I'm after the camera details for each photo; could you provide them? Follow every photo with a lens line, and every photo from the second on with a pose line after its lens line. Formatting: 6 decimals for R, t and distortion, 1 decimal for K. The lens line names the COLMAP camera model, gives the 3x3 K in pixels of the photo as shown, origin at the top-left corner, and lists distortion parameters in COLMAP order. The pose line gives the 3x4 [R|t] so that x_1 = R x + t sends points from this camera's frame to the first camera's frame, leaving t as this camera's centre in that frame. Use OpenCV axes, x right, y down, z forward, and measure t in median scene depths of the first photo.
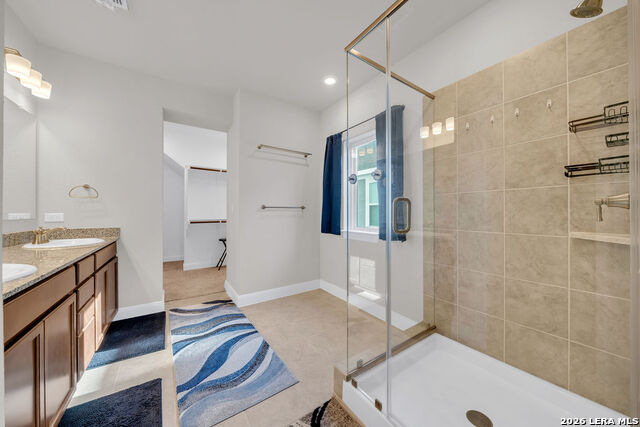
lens RADIAL K [[218.8, 0, 323.0], [0, 218.8, 214.4], [0, 0, 1]] dist [-0.000588, -0.000223]
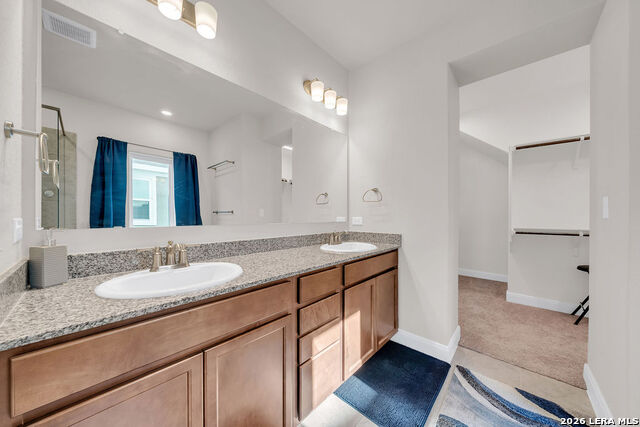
lens RADIAL K [[218.8, 0, 320.4], [0, 218.8, 215.7], [0, 0, 1]] dist [-0.000588, -0.000223]
pose [[0.218388, -0.005827, -0.975845, -0.168252], [-0.008100, 0.999937, -0.007783, -0.001768], [0.975828, 0.009604, 0.218327, 0.505534]]
